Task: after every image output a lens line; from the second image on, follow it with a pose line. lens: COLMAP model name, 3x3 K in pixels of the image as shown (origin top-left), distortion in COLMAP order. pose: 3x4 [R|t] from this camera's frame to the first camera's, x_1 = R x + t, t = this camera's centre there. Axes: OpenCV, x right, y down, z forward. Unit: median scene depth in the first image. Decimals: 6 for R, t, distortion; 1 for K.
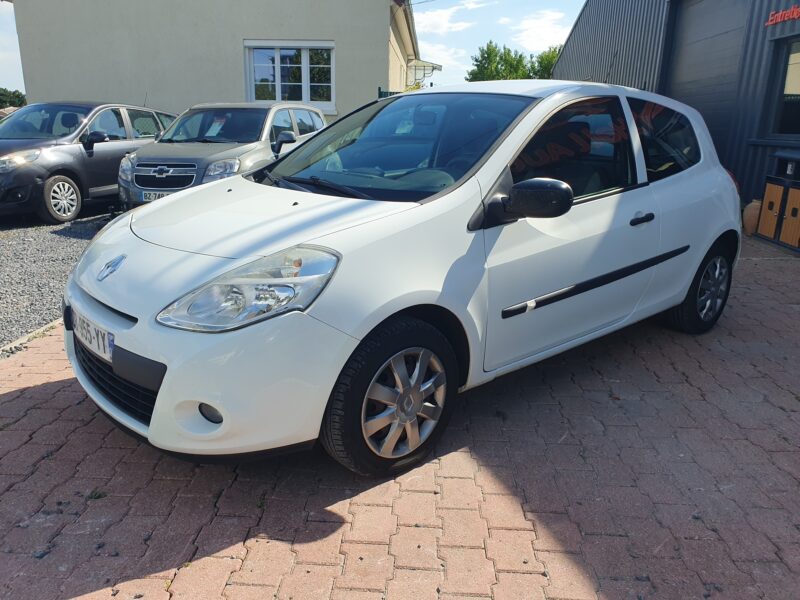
lens RADIAL K [[622.5, 0, 400.0], [0, 622.5, 300.0], [0, 0, 1]] dist [-0.001562, 0.006718]
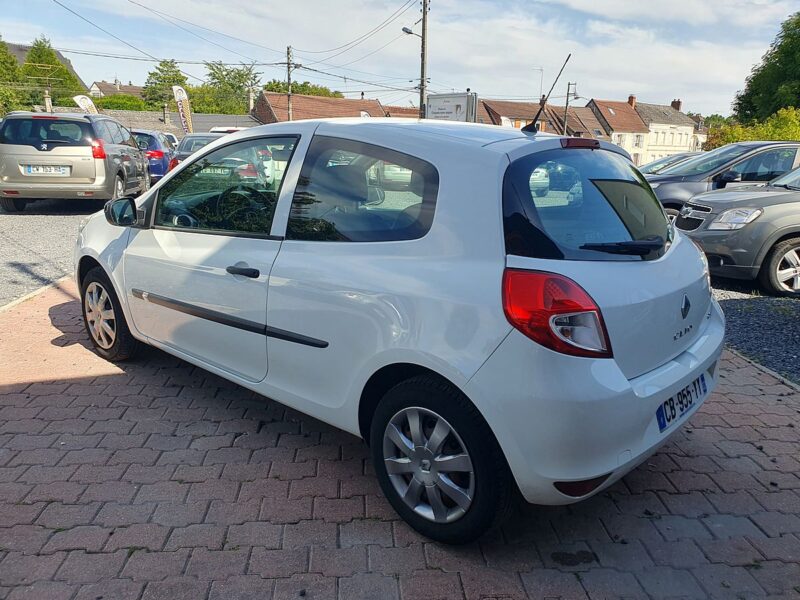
lens RADIAL K [[610.4, 0, 403.5], [0, 610.4, 295.6], [0, 0, 1]] dist [0.004797, 0.009275]
pose [[0.134804, 0.237201, -0.962062, 1.412766], [-0.297851, 0.935721, 0.188972, -0.368321], [0.945047, 0.261077, 0.196789, 1.178609]]
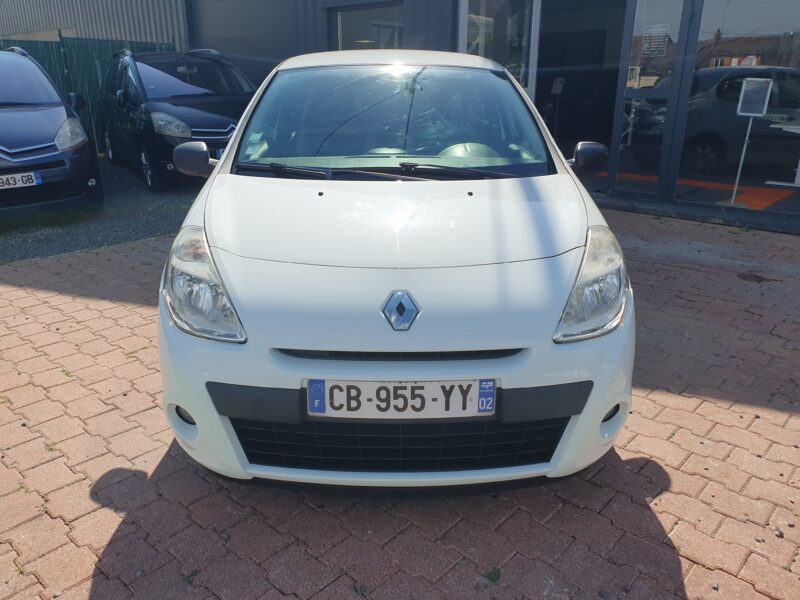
lens RADIAL K [[622.5, 0, 400.0], [0, 622.5, 300.0], [0, 0, 1]] dist [-0.001562, 0.006718]
pose [[0.639198, -0.261195, 0.723328, -0.821301], [0.205763, 0.964351, 0.166397, -0.149410], [-0.741004, 0.042474, 0.670156, 0.412563]]
